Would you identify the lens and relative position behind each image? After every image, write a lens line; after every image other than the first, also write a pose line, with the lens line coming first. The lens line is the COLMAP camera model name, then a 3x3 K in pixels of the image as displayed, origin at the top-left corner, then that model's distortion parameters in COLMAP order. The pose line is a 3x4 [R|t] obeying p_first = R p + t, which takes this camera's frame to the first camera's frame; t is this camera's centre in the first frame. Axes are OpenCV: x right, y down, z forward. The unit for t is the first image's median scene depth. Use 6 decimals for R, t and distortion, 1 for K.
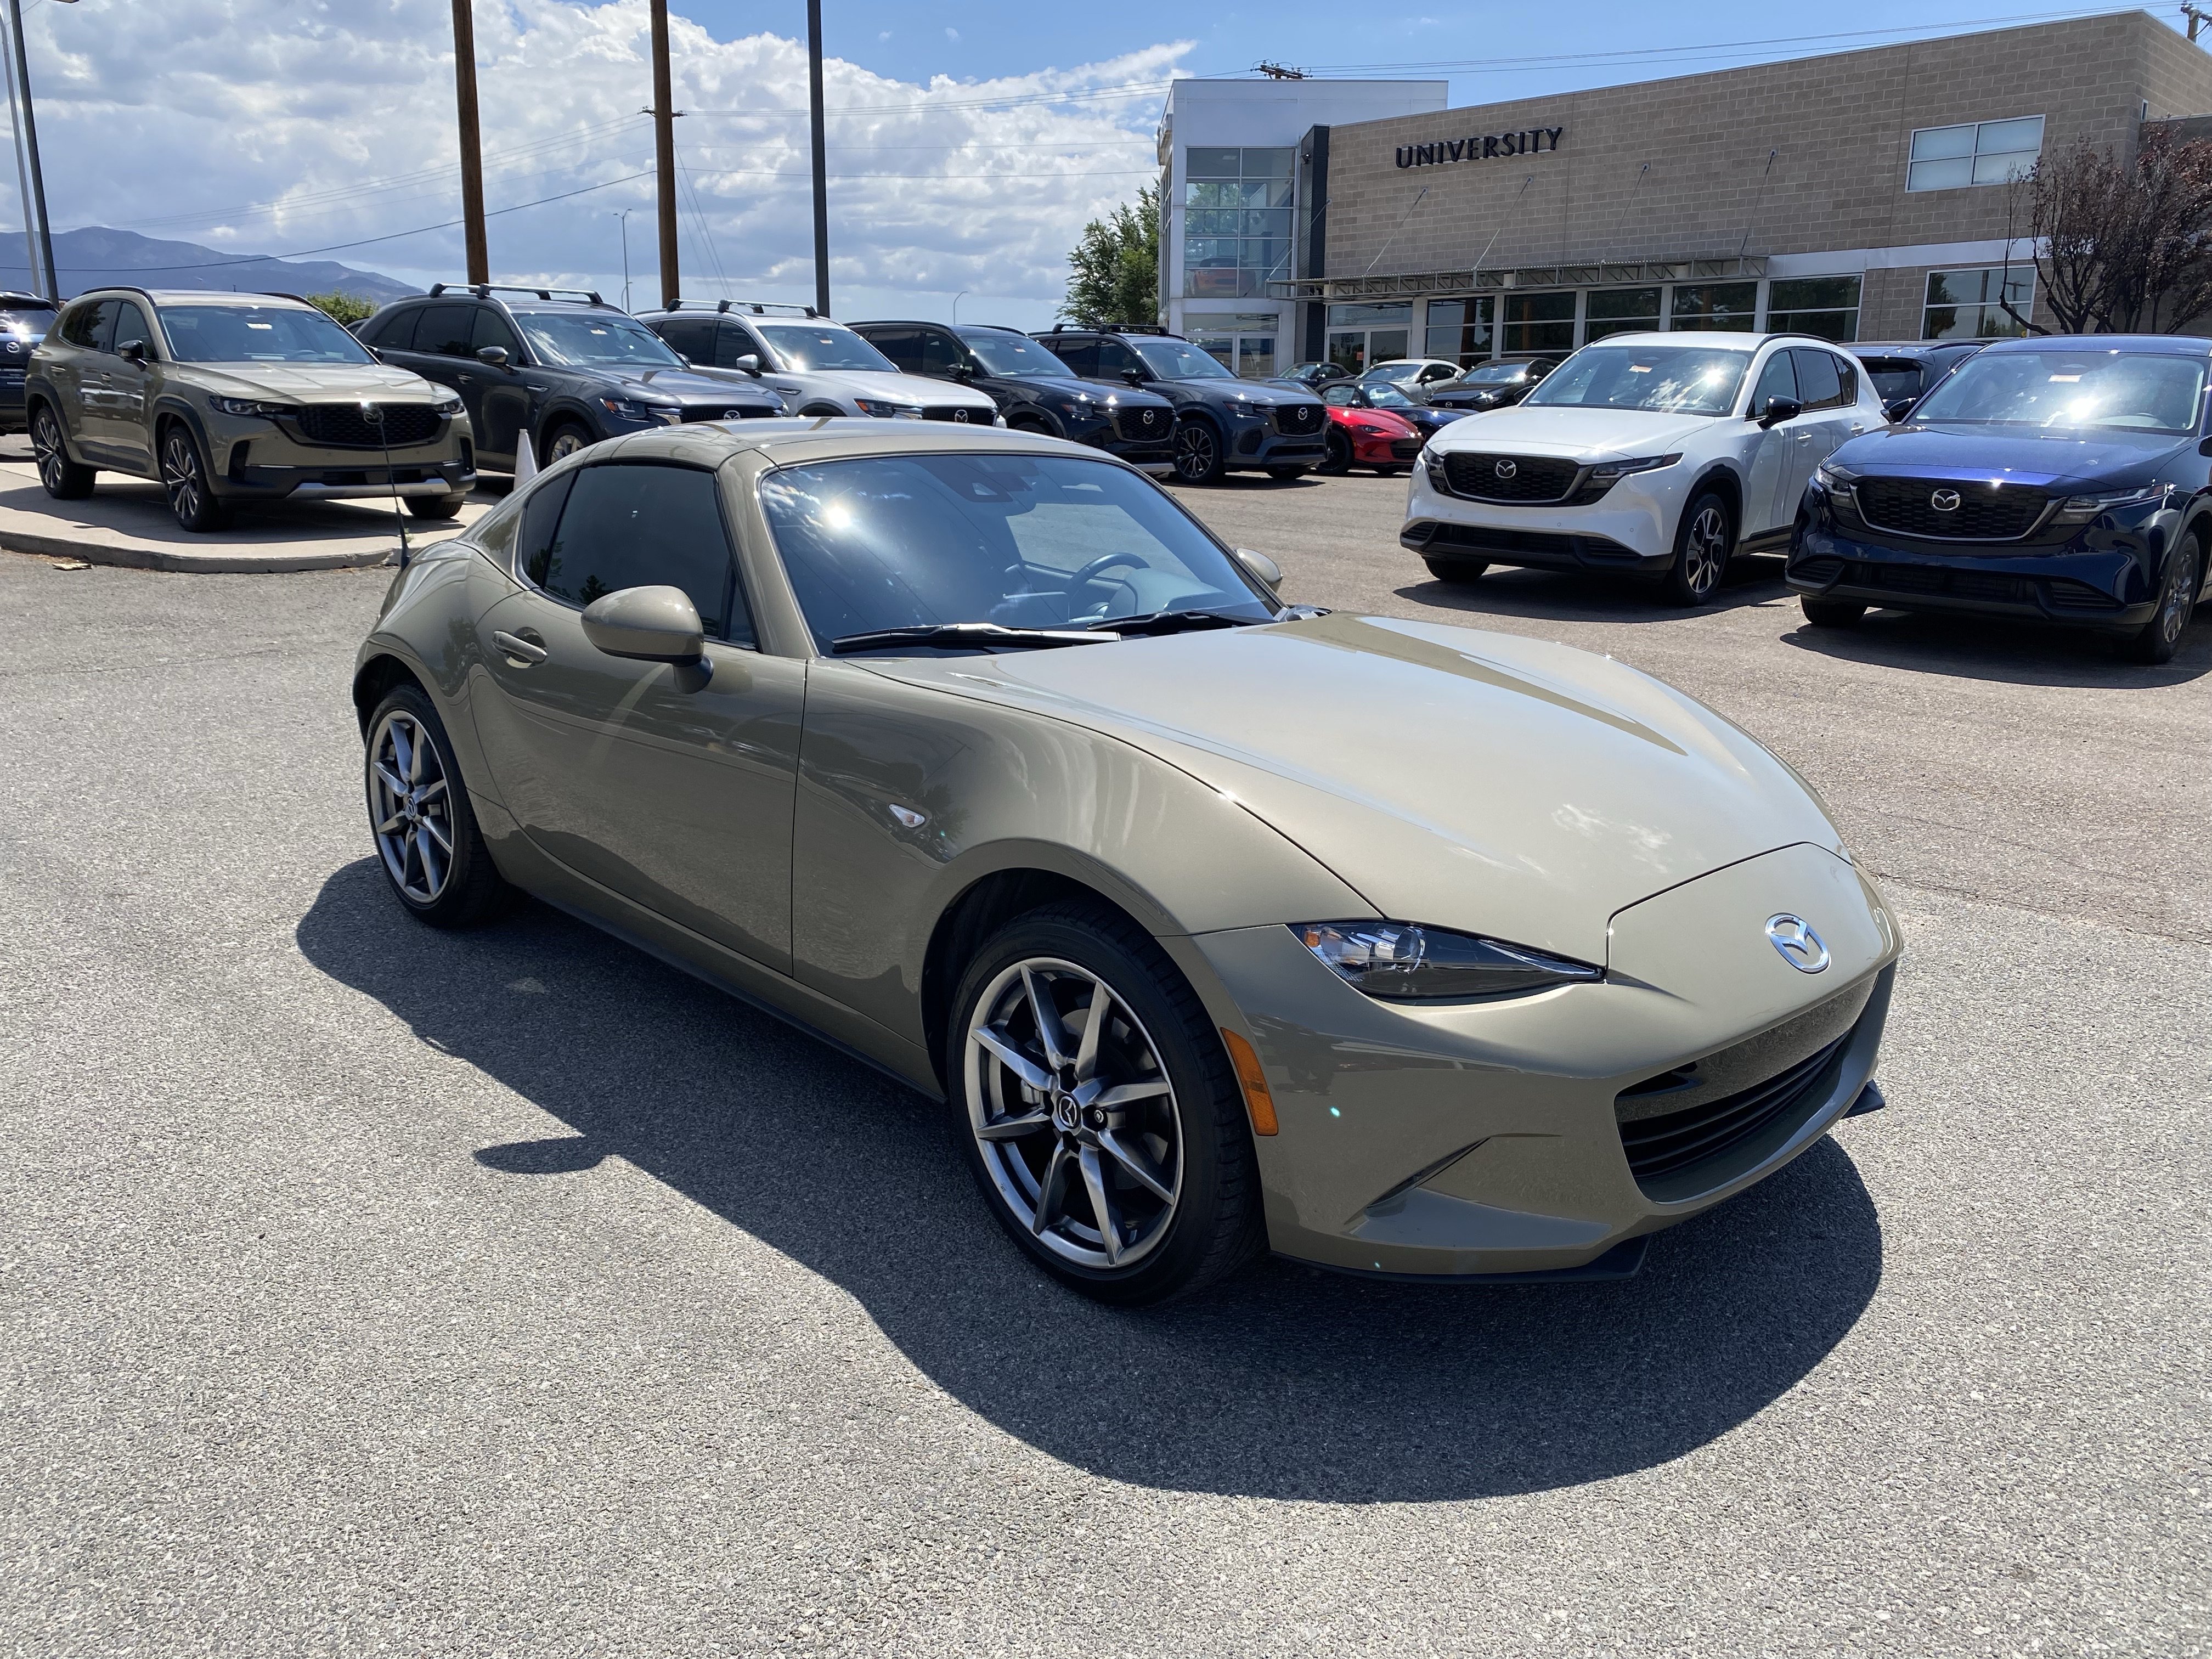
lens RADIAL K [[1704.9, 0, 1089.3], [0, 1704.9, 820.1], [0, 0, 1]] dist [0.011514, -0.011137]
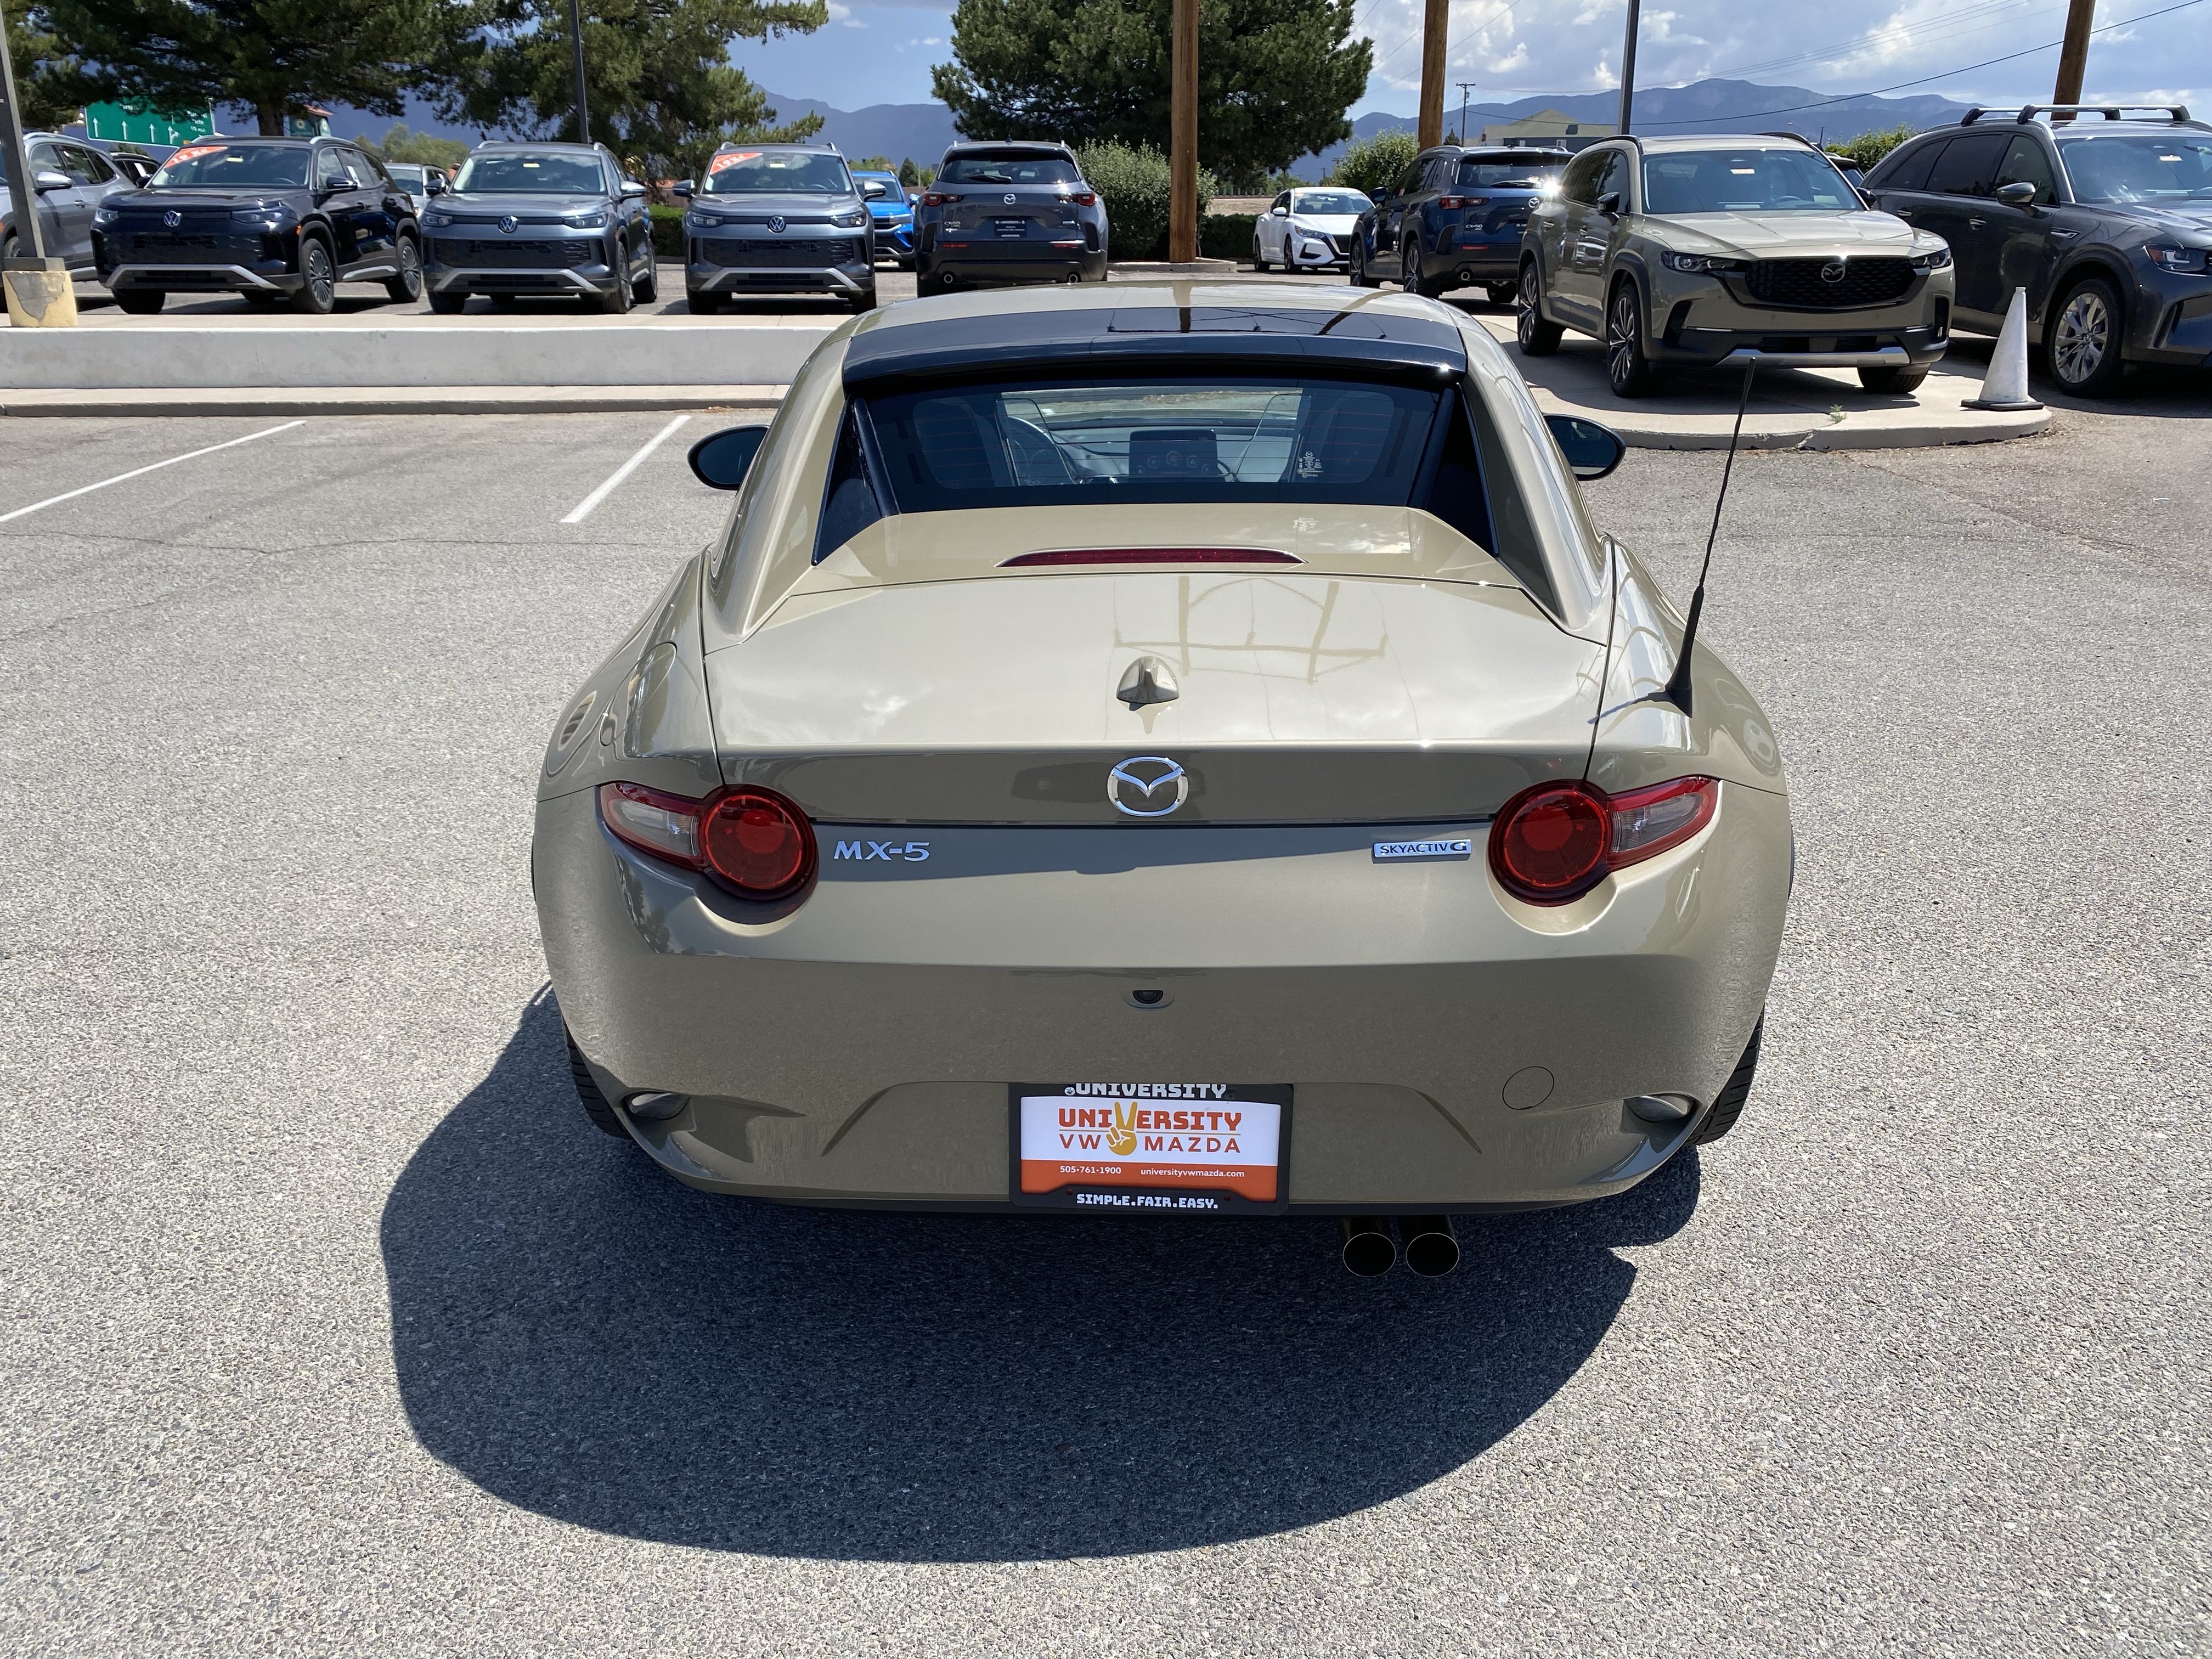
lens RADIAL K [[1704.9, 0, 1079.8], [0, 1704.9, 789.1], [0, 0, 1]] dist [0.011514, -0.011137]
pose [[0.669991, 0.212924, -0.711179, -0.001206], [-0.163937, 0.976771, 0.137999, -0.015089], [0.724042, 0.024130, 0.689334, 0.053379]]
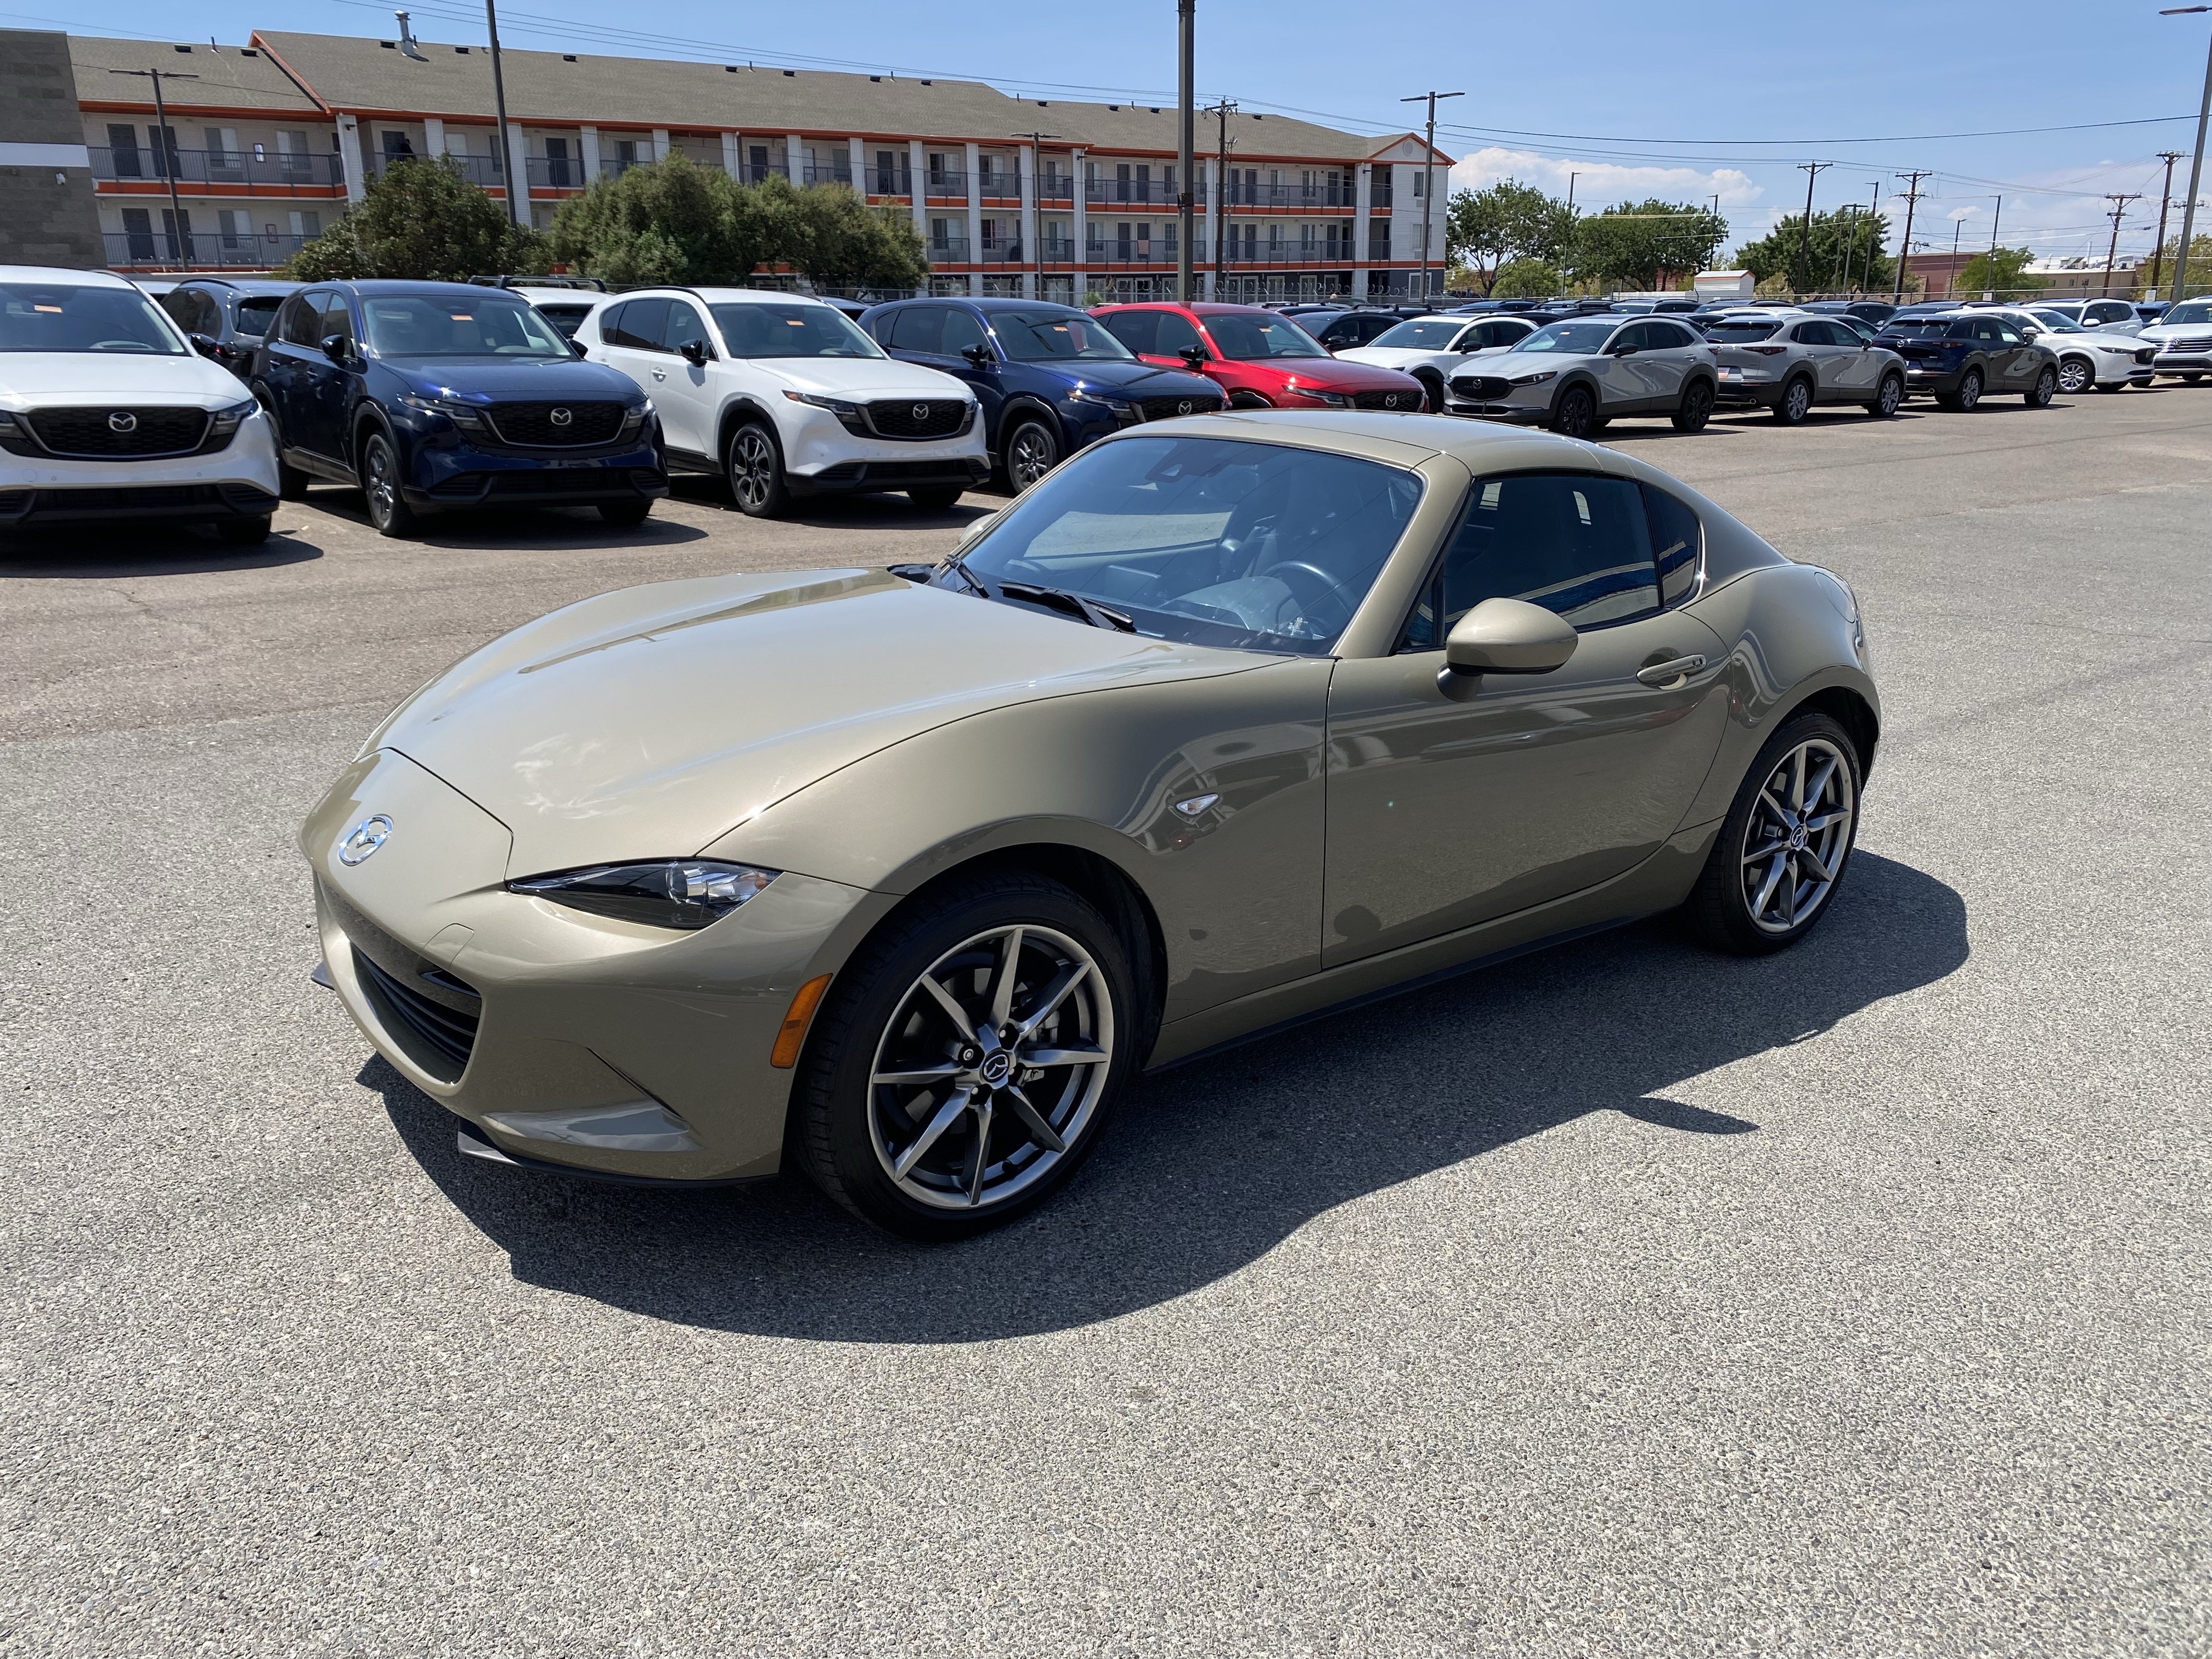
lens RADIAL K [[1704.9, 0, 1095.4], [0, 1704.9, 792.6], [0, 0, 1]] dist [0.011514, -0.011137]
pose [[0.124435, -0.279520, 0.952042, -0.228355], [0.241111, 0.939258, 0.244252, -0.042032], [-0.962487, 0.199154, 0.184272, 0.130709]]
